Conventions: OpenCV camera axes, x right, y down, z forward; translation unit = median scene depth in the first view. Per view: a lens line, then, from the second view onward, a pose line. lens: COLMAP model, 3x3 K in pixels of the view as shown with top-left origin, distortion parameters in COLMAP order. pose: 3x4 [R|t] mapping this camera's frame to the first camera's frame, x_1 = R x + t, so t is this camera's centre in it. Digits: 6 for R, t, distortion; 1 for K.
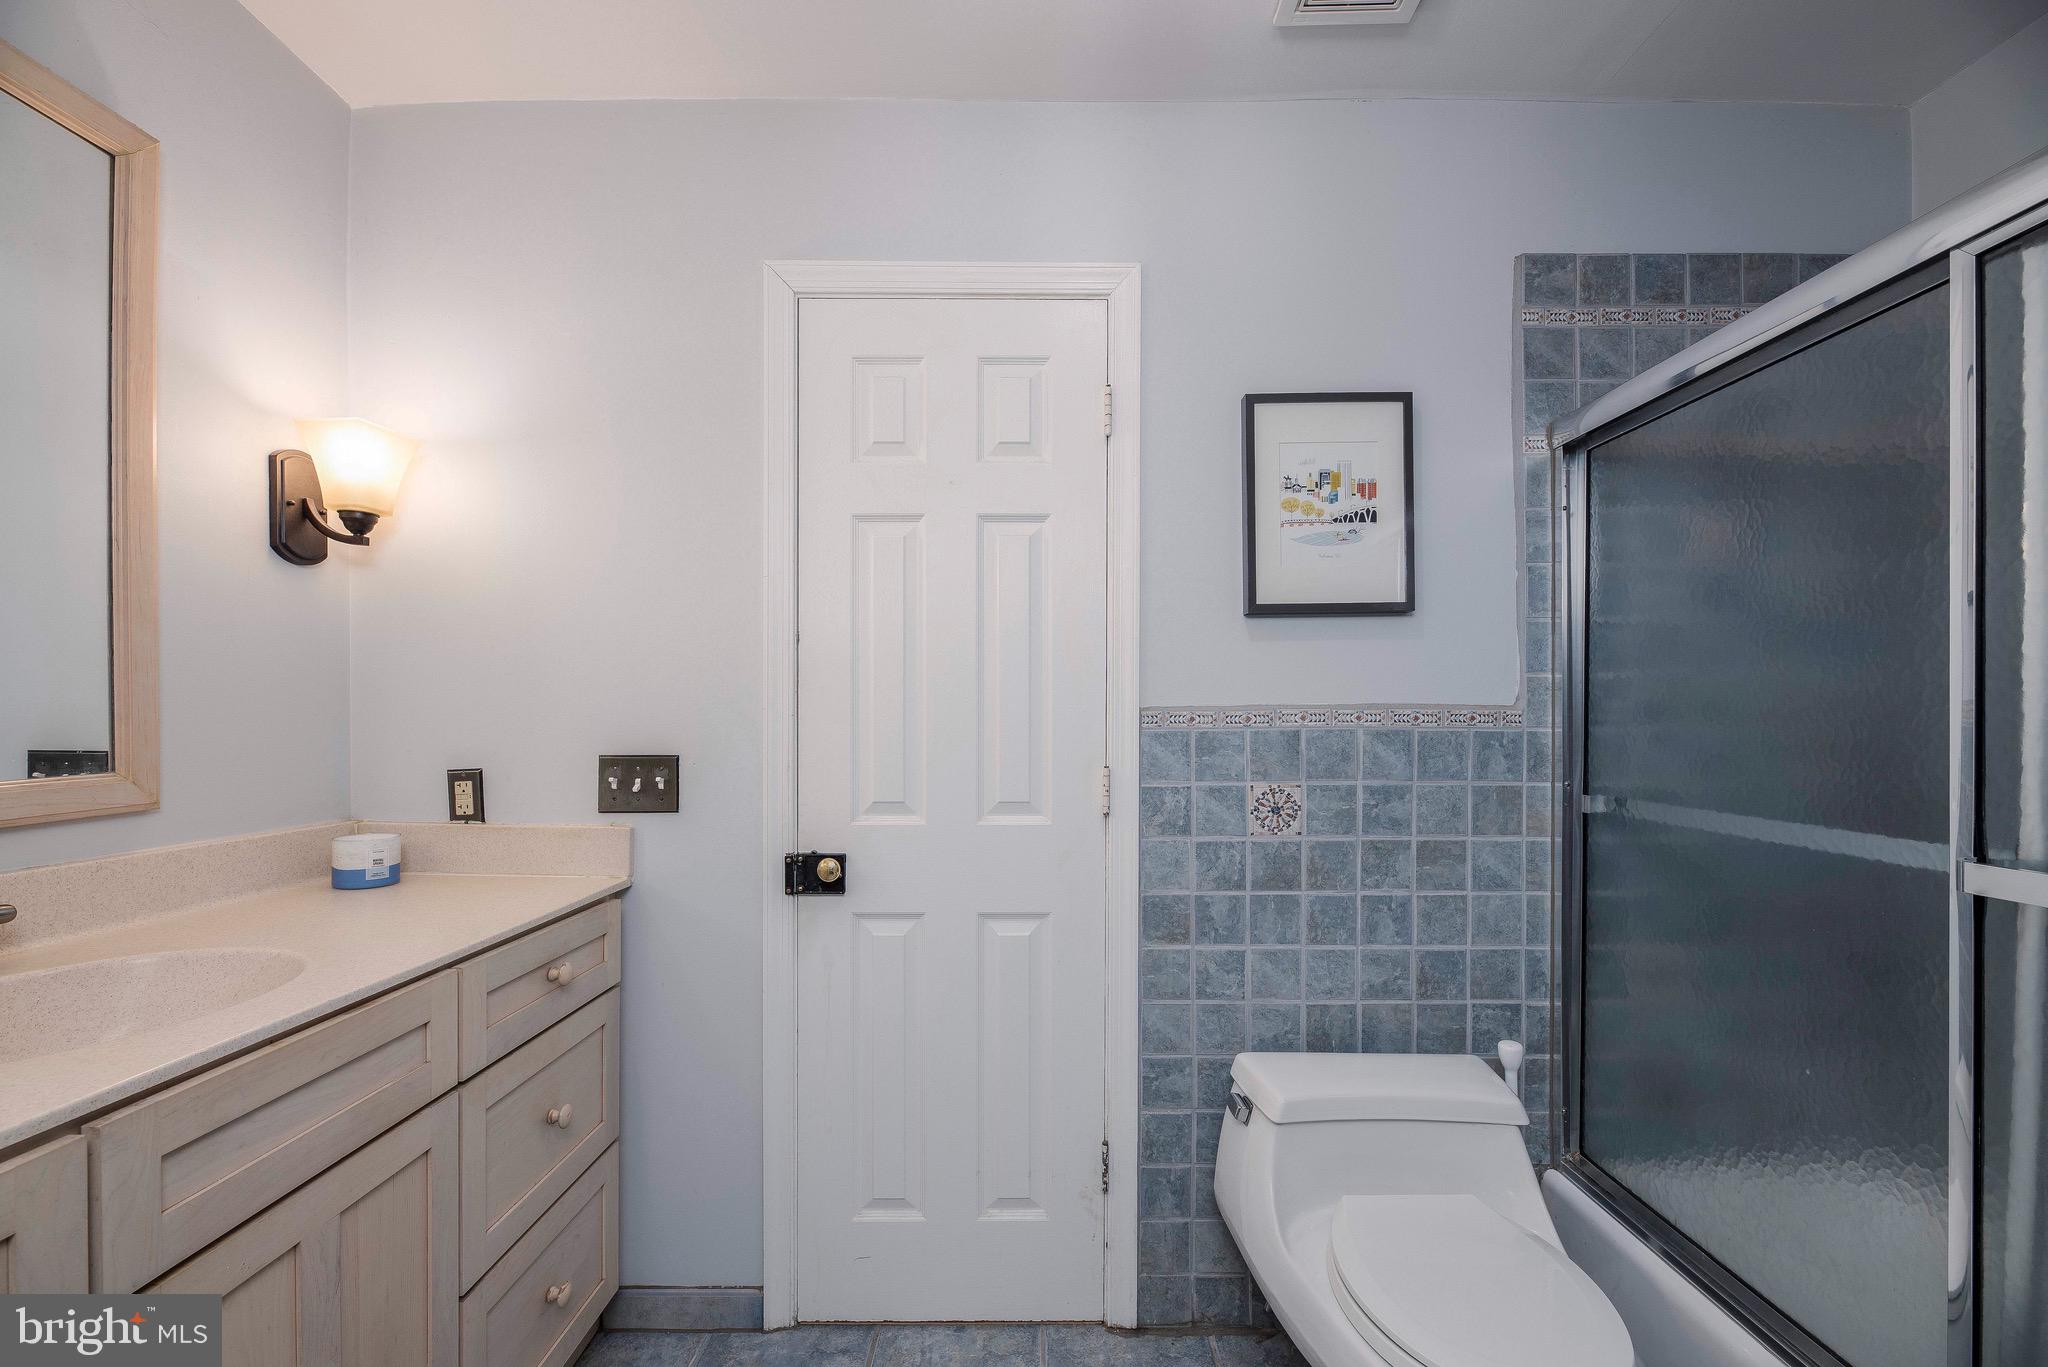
lens RADIAL K [[837.7, 0, 1024.1], [0, 837.7, 705.0], [0, 0, 1]] dist [0.000874, 0.000002]
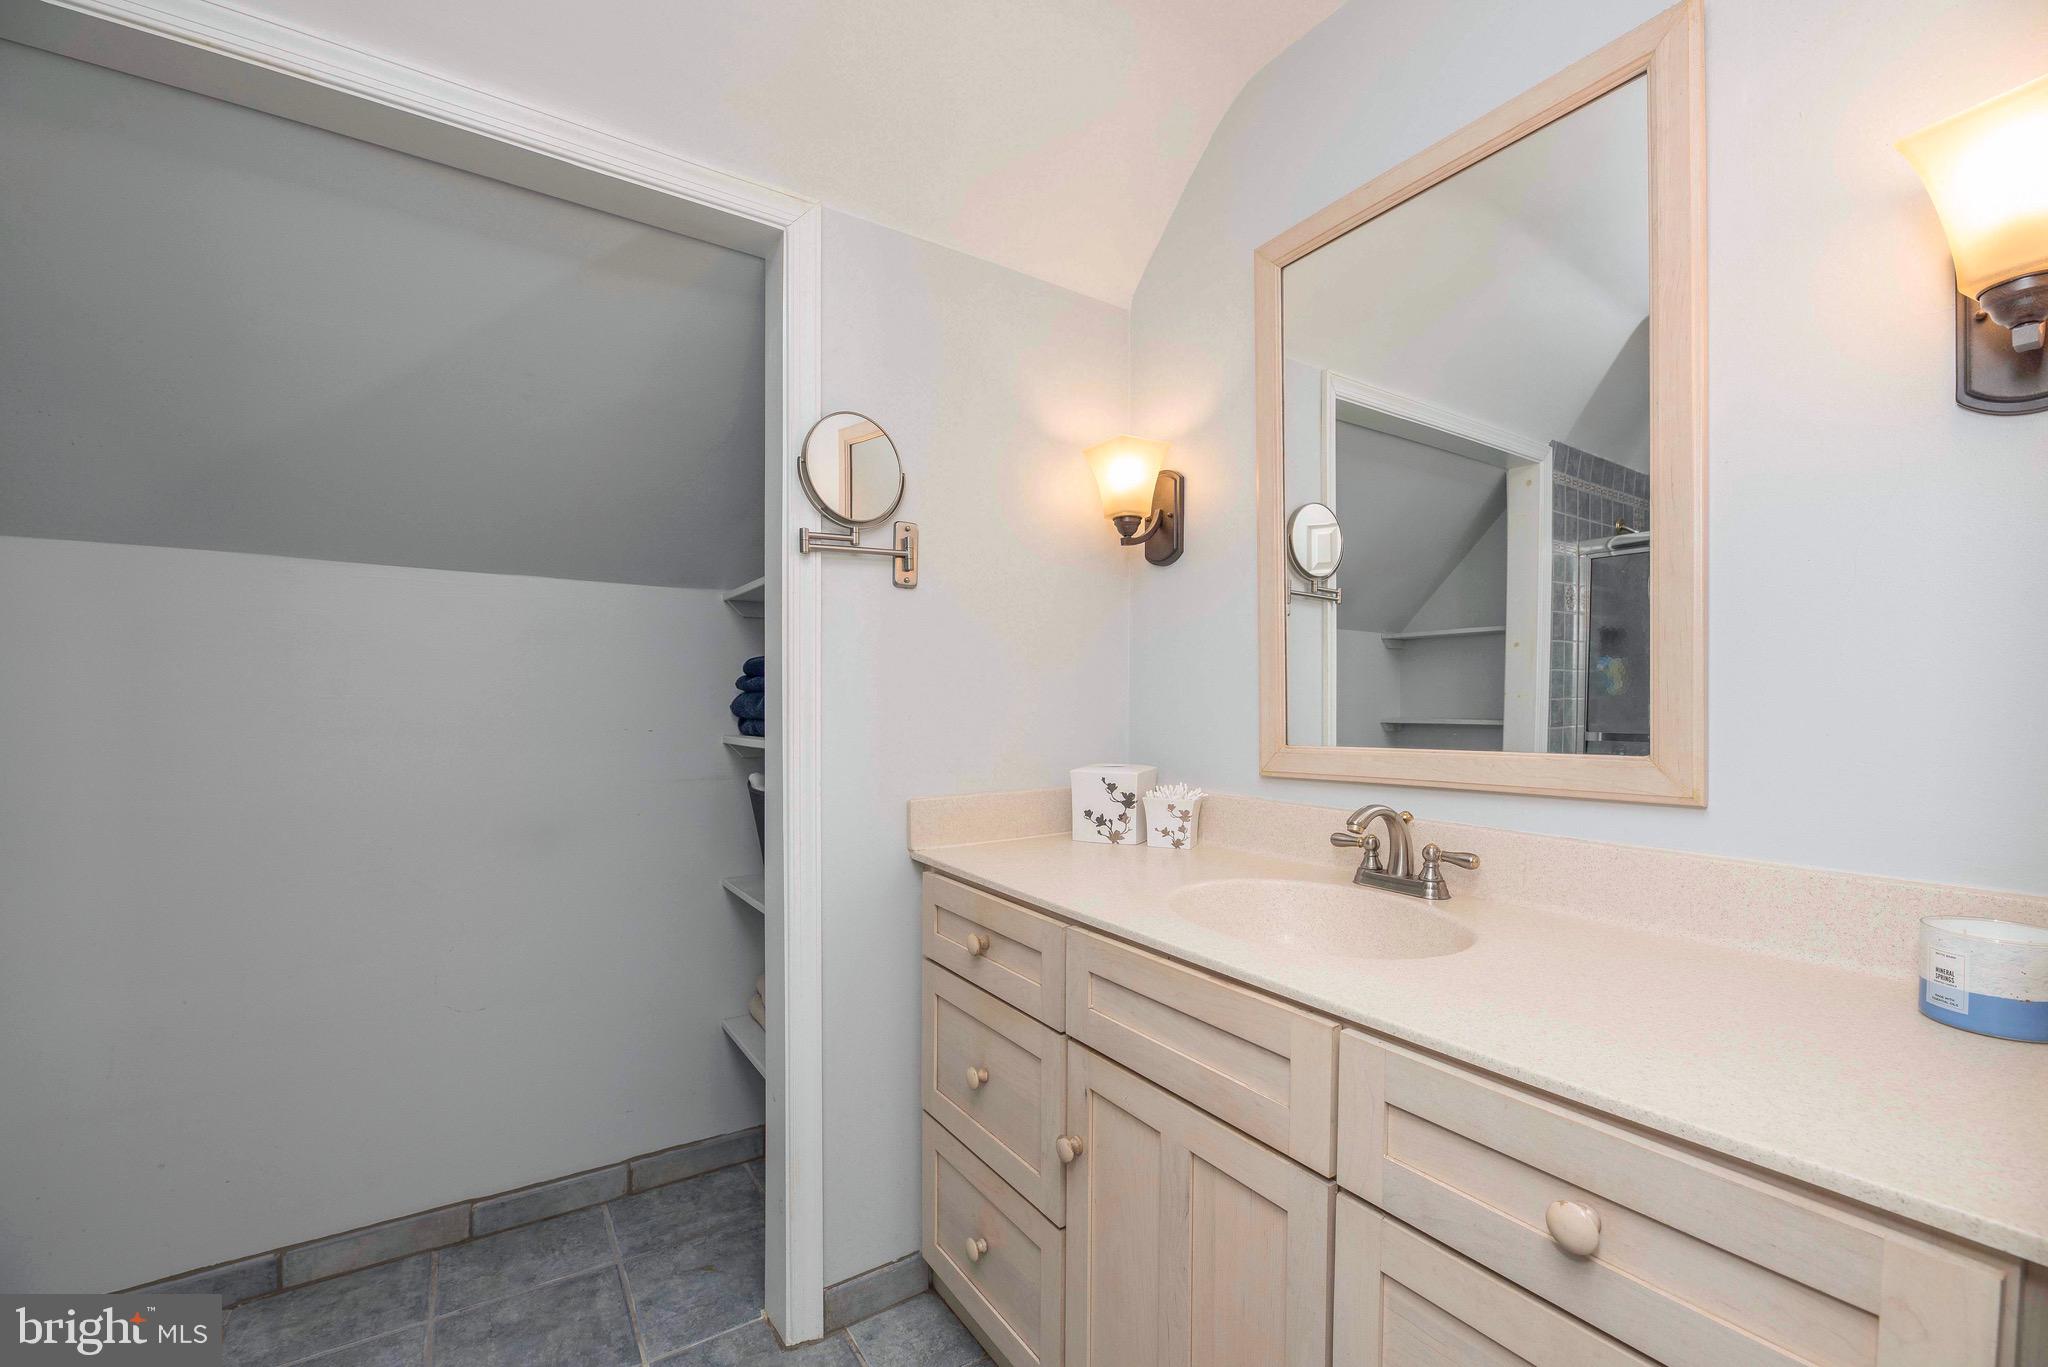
lens RADIAL K [[837.7, 0, 1024.1], [0, 837.7, 705.0], [0, 0, 1]] dist [0.000874, 0.000002]
pose [[-0.836743, -0.000979, -0.547594, -0.042171], [0.006848, 0.999902, -0.012251, 0.040847], [0.547552, -0.014001, -0.836654, 1.770839]]
